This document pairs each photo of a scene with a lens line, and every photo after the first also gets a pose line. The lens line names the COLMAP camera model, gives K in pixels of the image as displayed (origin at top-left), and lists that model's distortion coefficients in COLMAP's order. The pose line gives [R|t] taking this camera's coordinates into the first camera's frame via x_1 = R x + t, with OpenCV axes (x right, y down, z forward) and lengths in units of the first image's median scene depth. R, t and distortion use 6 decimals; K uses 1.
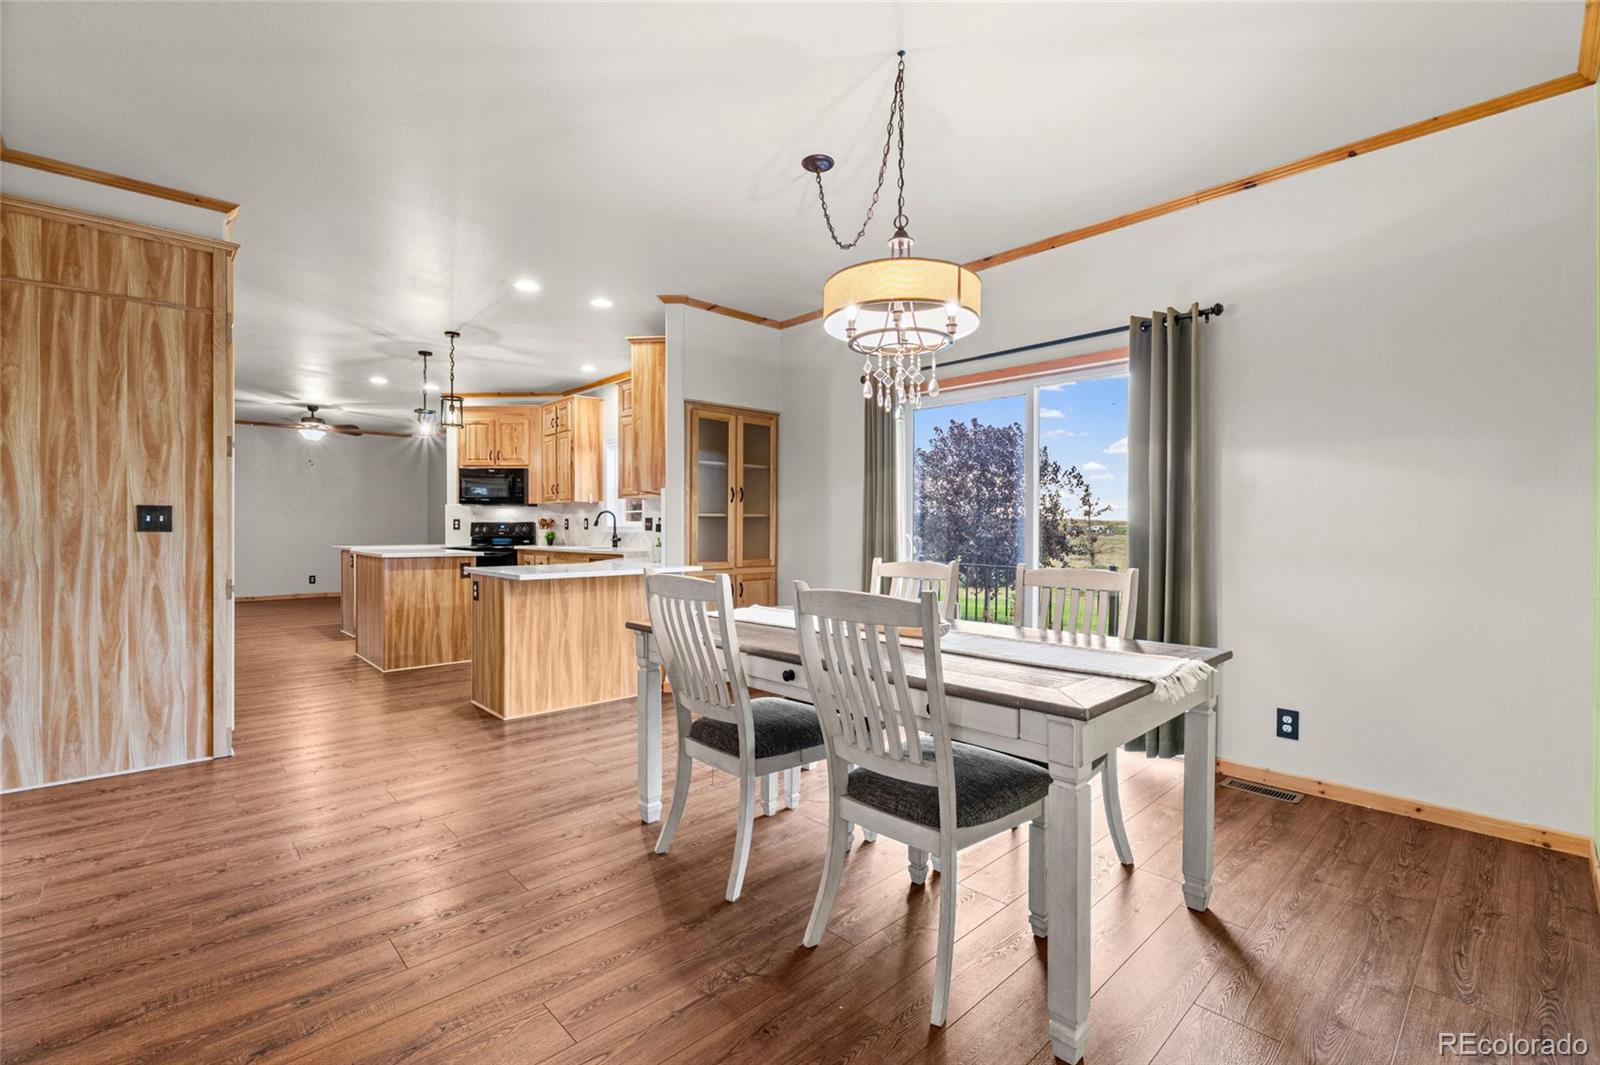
lens RADIAL K [[698.9, 0, 797.2], [0, 698.9, 529.7], [0, 0, 1]] dist [-0.005221, -0.000076]
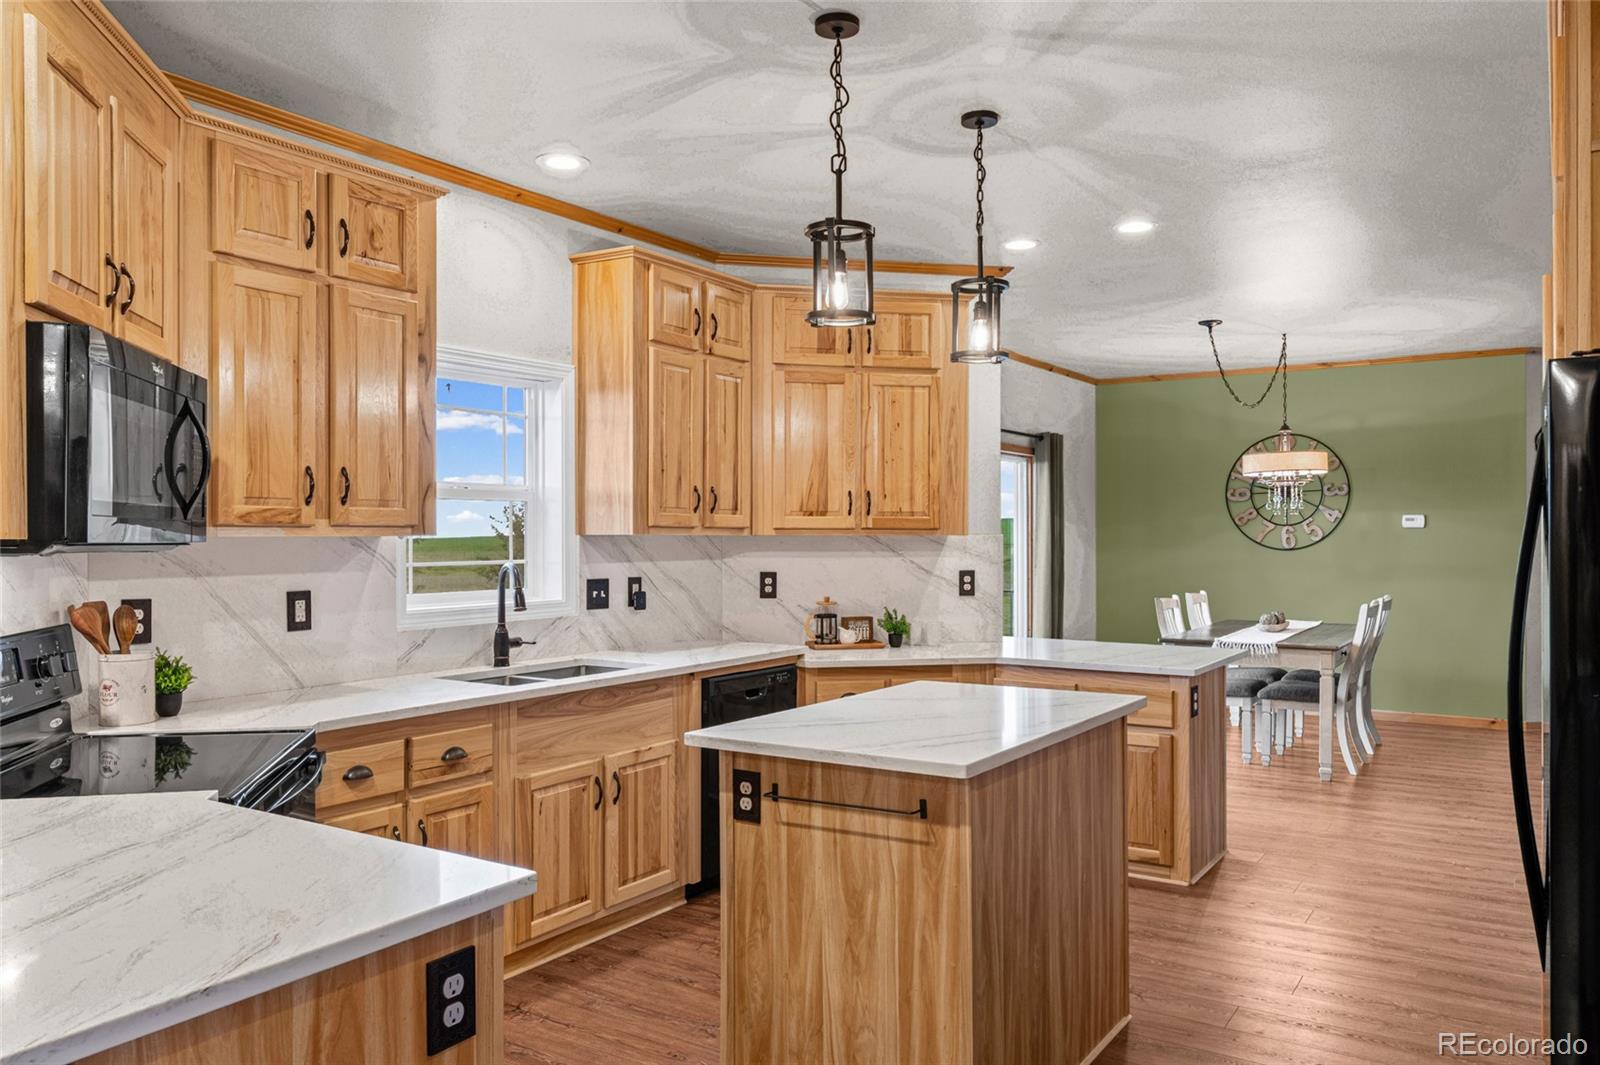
lens RADIAL K [[1156.0, 0, 800.0], [0, 1156.0, 532.5], [0, 0, 1]] dist [-0.007605, 0.000002]
pose [[-0.232317, 0.001780, 0.972639, -0.914133], [0.006172, 0.999981, -0.000356, -0.043700], [-0.972621, 0.005920, -0.232323, 1.042600]]
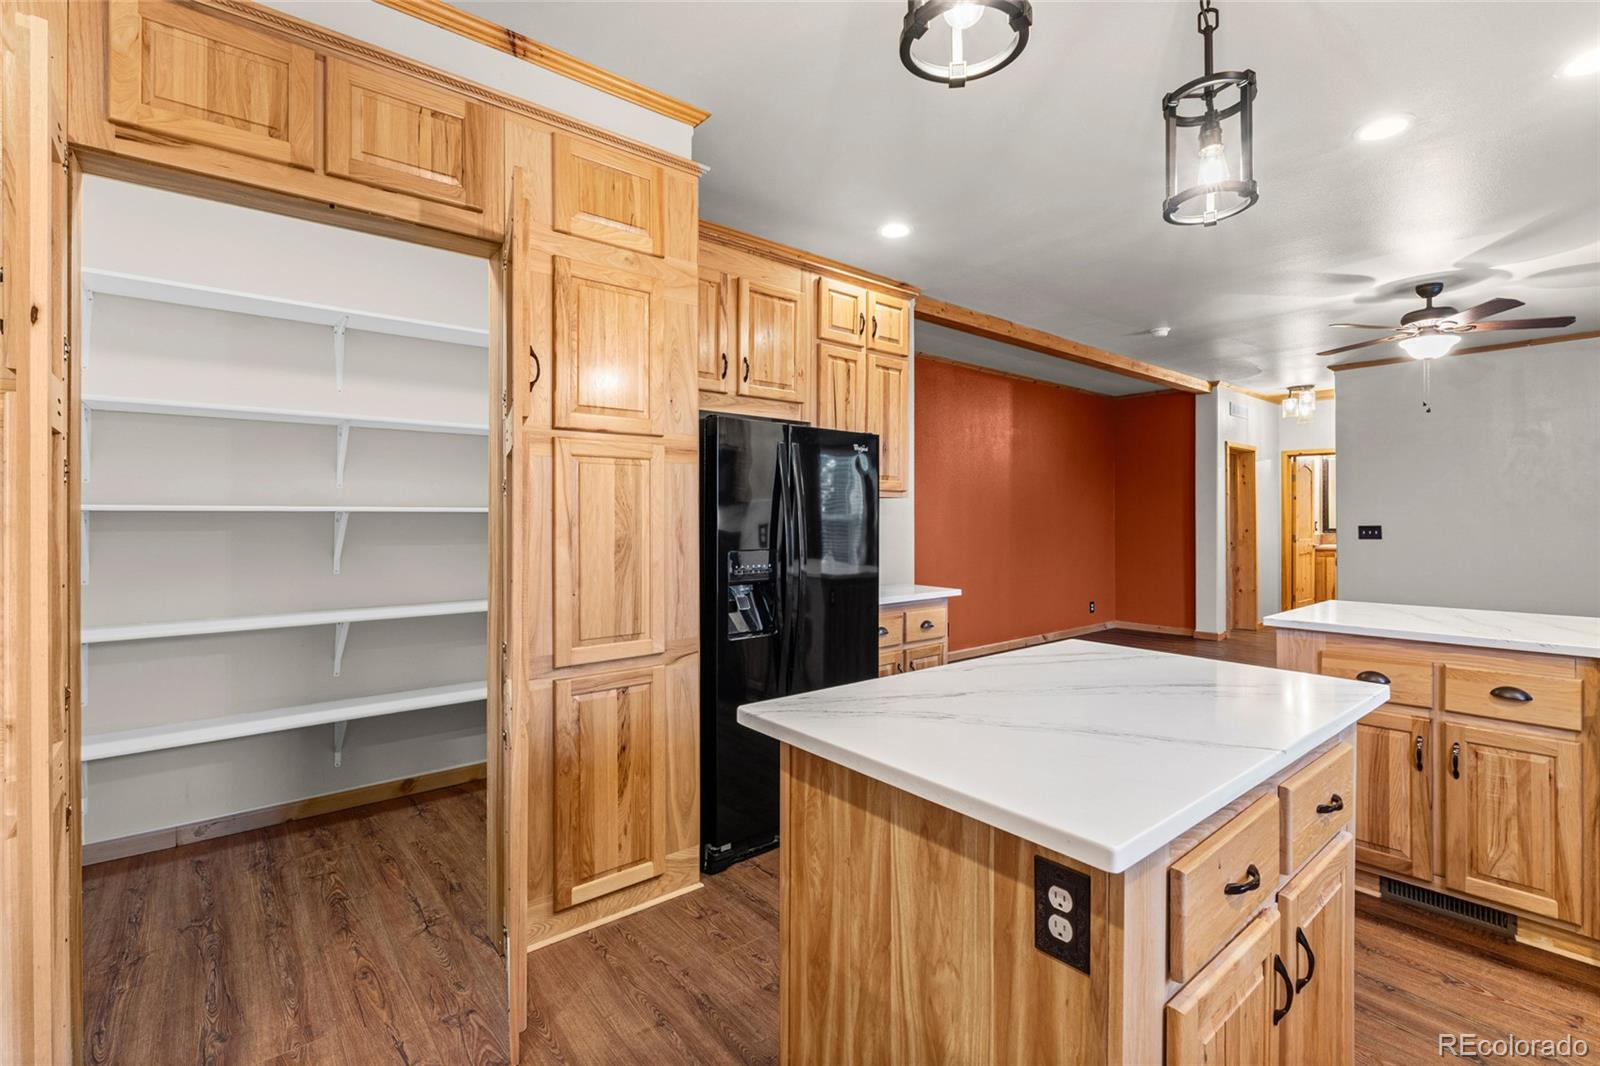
lens RADIAL K [[712.0, 0, 804.9], [0, 712.0, 518.0], [0, 0, 1]] dist [-0.010689, 0.000472]
pose [[-0.059658, -0.004145, -0.998210, -0.267387], [-0.002637, 0.999989, -0.003995, -0.025289], [0.998215, 0.002394, -0.059668, 0.814425]]
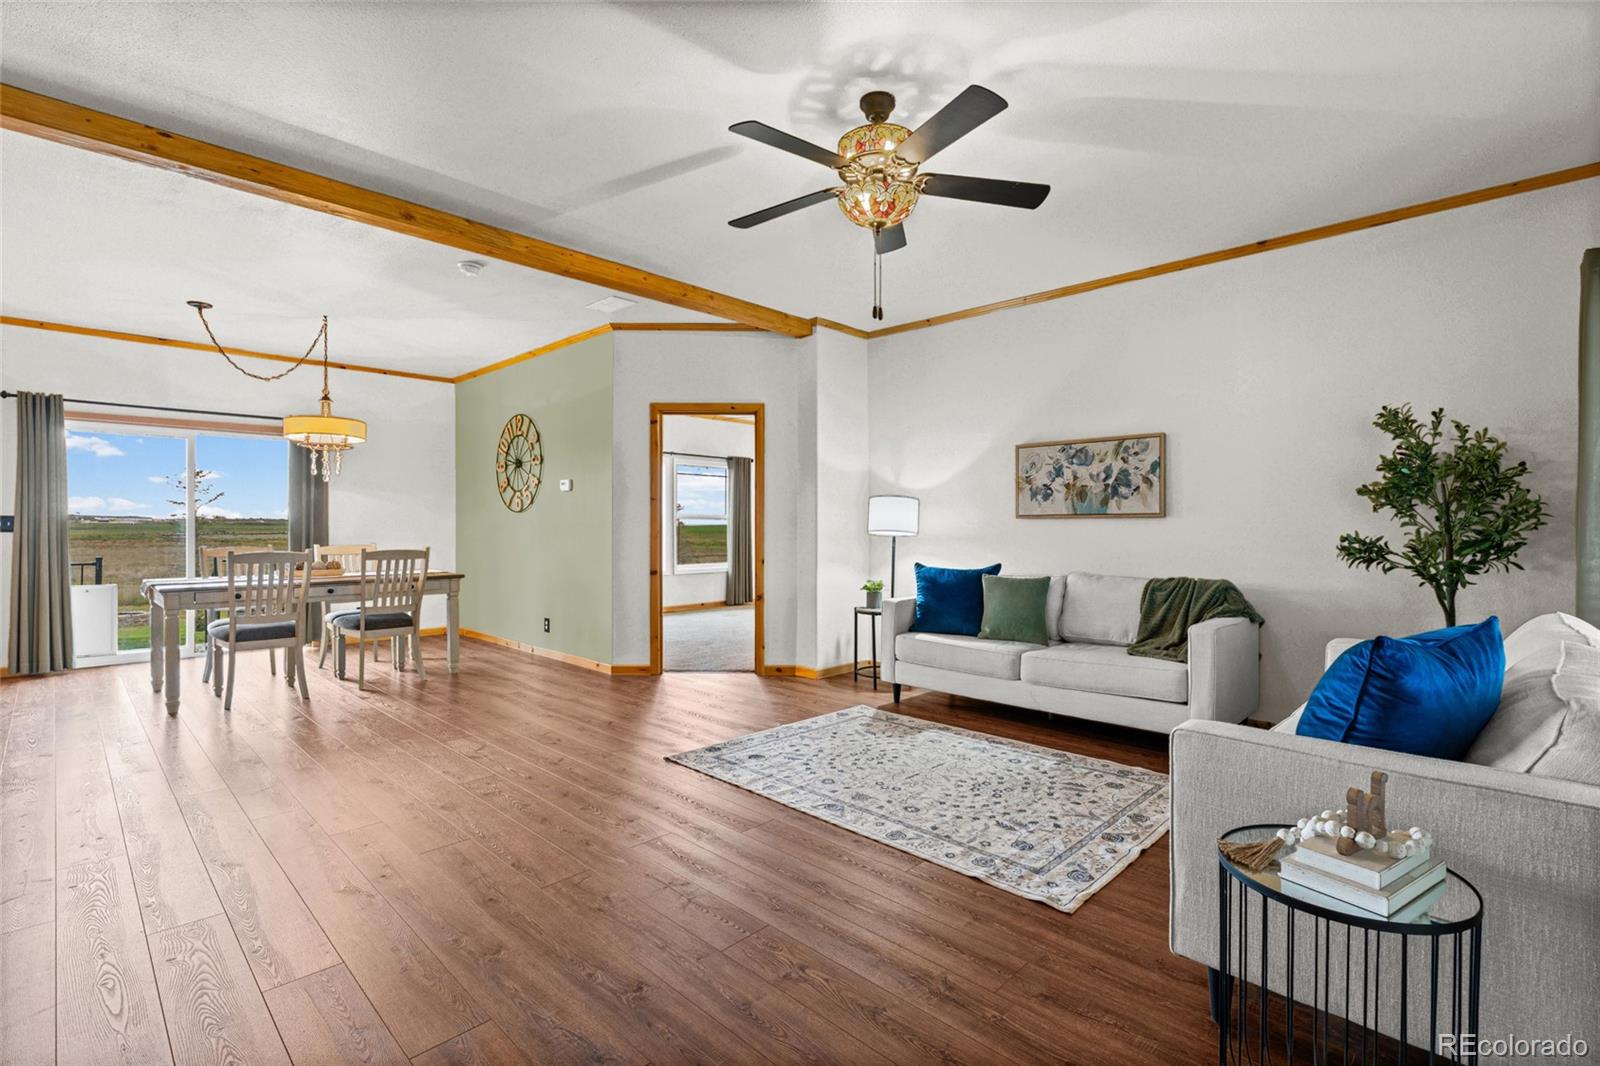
lens RADIAL K [[725.9, 0, 801.9], [0, 725.9, 531.0], [0, 0, 1]] dist [-0.003043, -0.000450]
pose [[-0.048391, -0.009159, 0.998786, -0.755252], [0.001402, 0.999956, 0.009238, -0.003636], [-0.998828, 0.001848, -0.048376, -0.139315]]
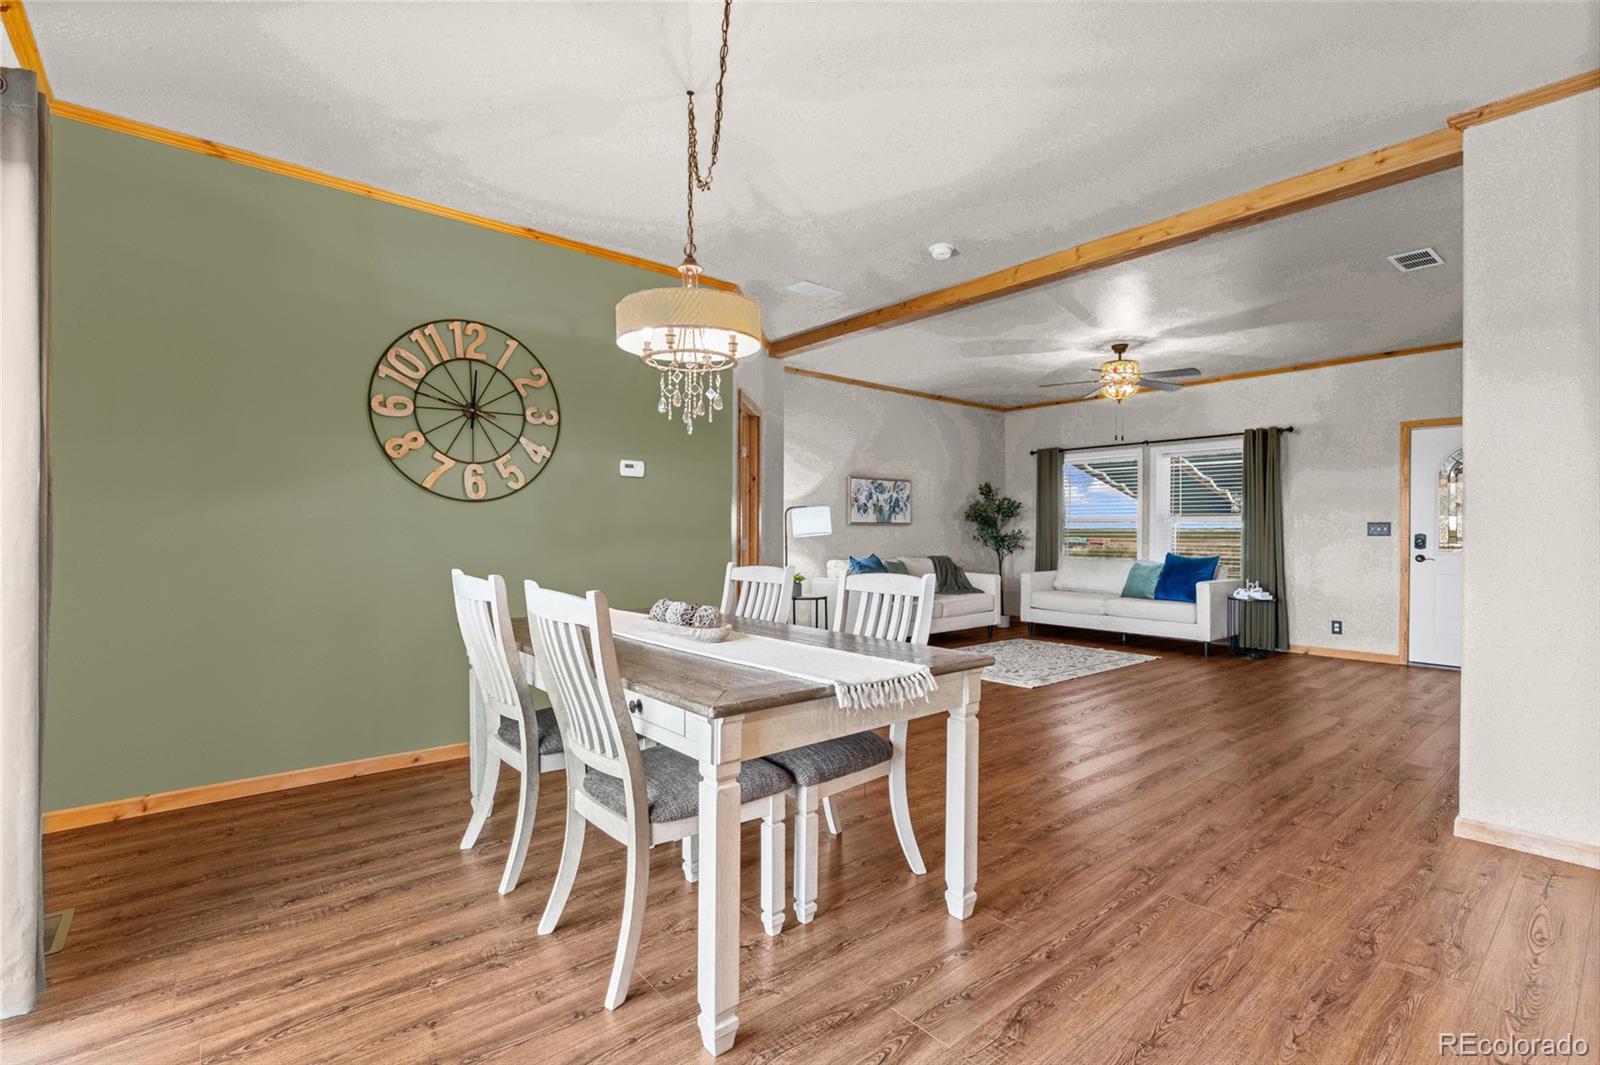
lens RADIAL K [[732.4, 0, 800.0], [0, 732.4, 532.5], [0, 0, 1]] dist [-0.006014, -0.000083]
pose [[-0.998334, -0.008954, 0.056993, -0.030768], [-0.008611, 0.999943, 0.006259, -0.003201], [-0.057046, 0.005757, -0.998355, 0.717783]]
